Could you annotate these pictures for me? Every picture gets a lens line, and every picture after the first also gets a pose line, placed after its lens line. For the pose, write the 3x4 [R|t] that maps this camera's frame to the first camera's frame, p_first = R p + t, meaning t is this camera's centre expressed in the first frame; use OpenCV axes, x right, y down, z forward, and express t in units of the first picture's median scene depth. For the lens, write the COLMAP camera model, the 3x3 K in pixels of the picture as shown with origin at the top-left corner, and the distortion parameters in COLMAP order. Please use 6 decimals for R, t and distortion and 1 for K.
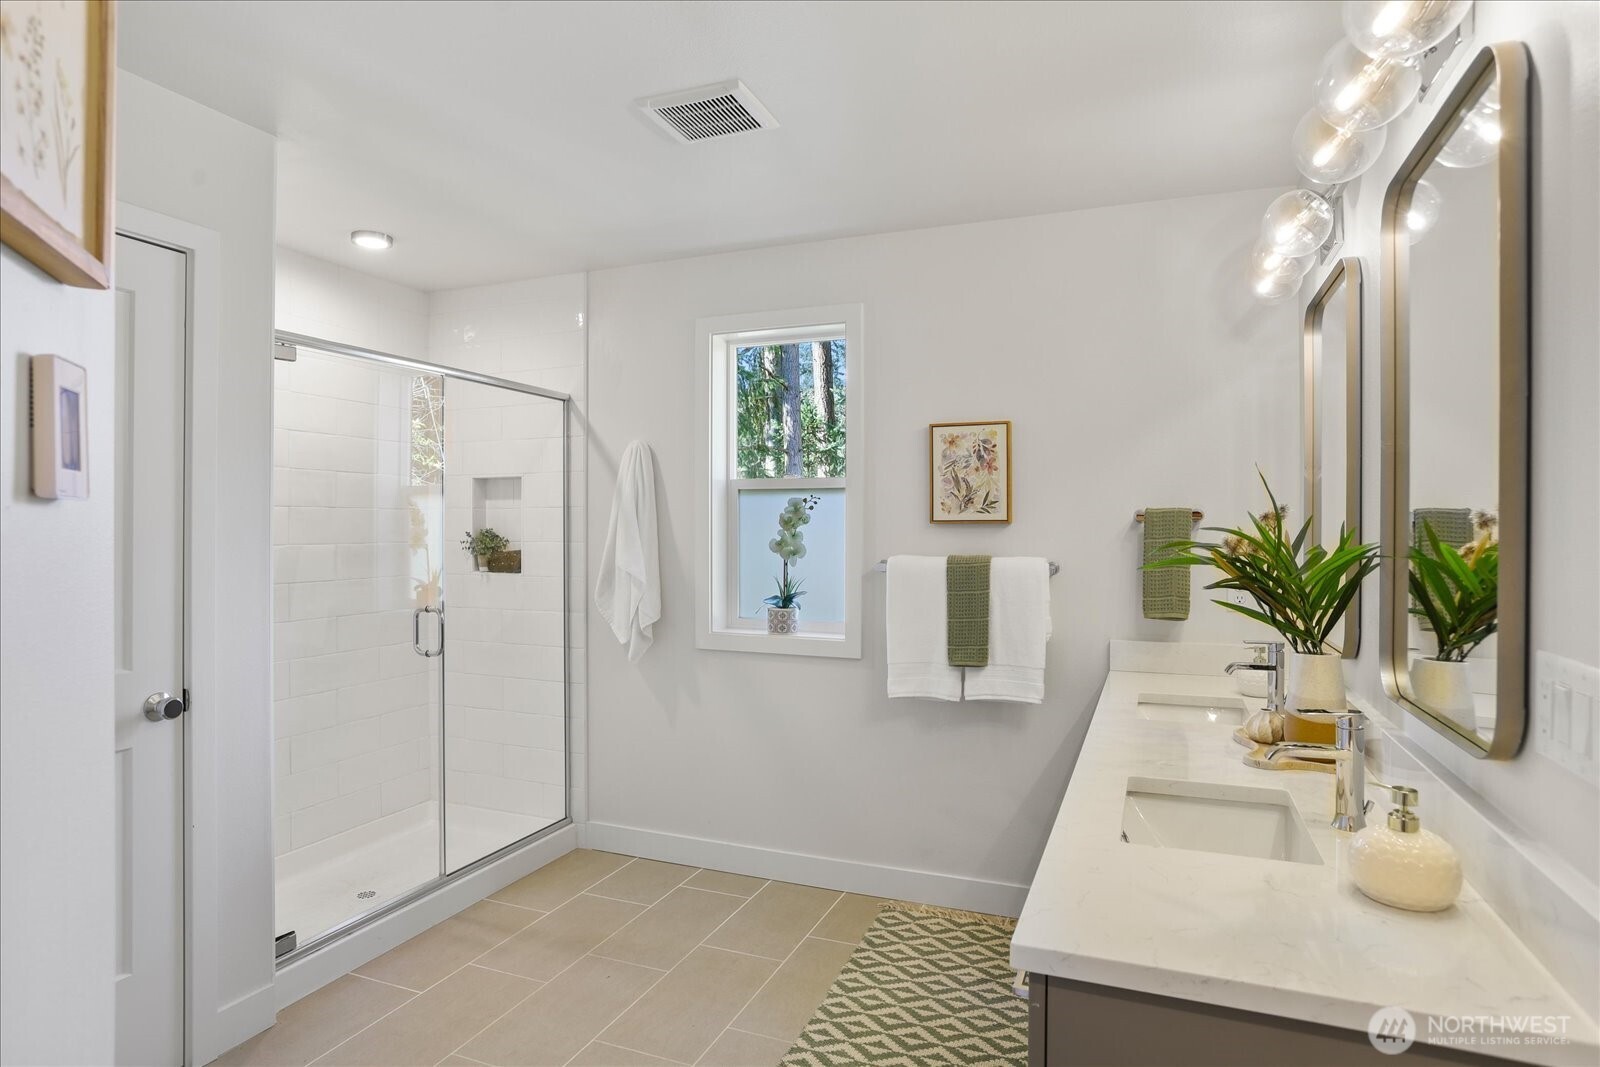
lens RADIAL K [[888.1, 0, 798.6], [0, 888.1, 527.9], [0, 0, 1]] dist [-0.022059, 0.011264]
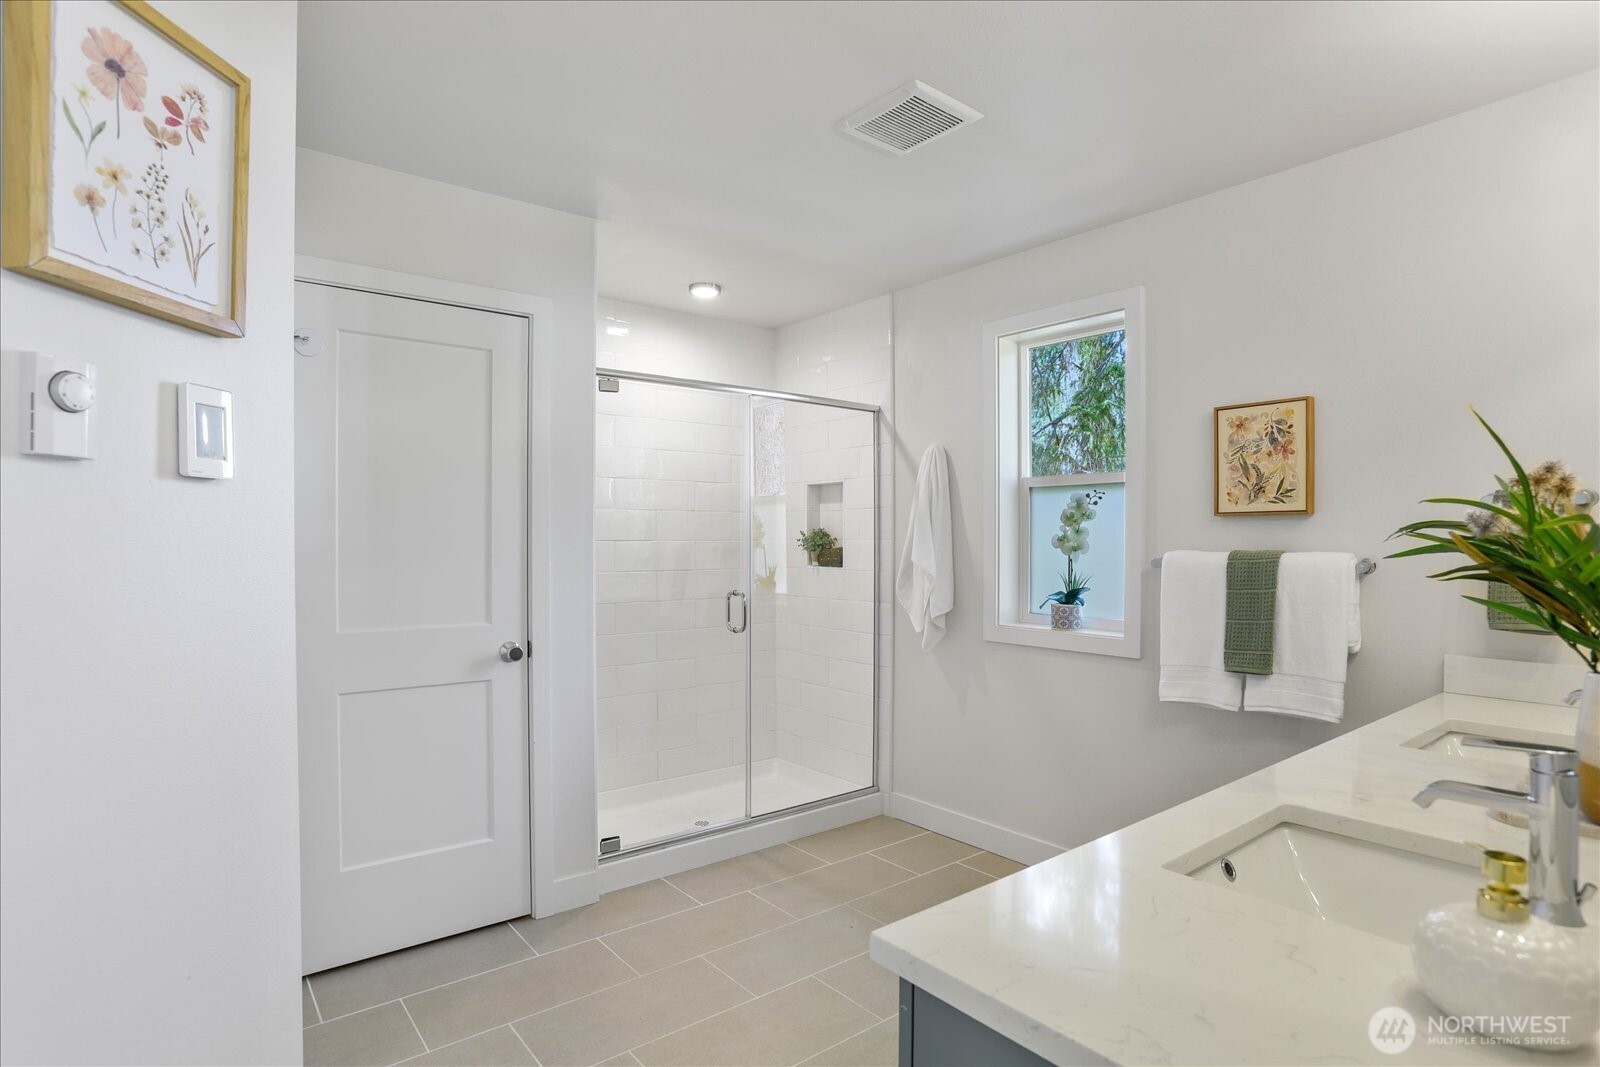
lens RADIAL K [[820.4, 0, 801.6], [0, 820.4, 549.6], [0, 0, 1]] dist [-0.023723, 0.002370]
pose [[0.884171, 0.004781, -0.467139, 0.166367], [0.001413, 0.999916, 0.012908, 0.018364], [0.467162, -0.012073, 0.884090, 0.058030]]
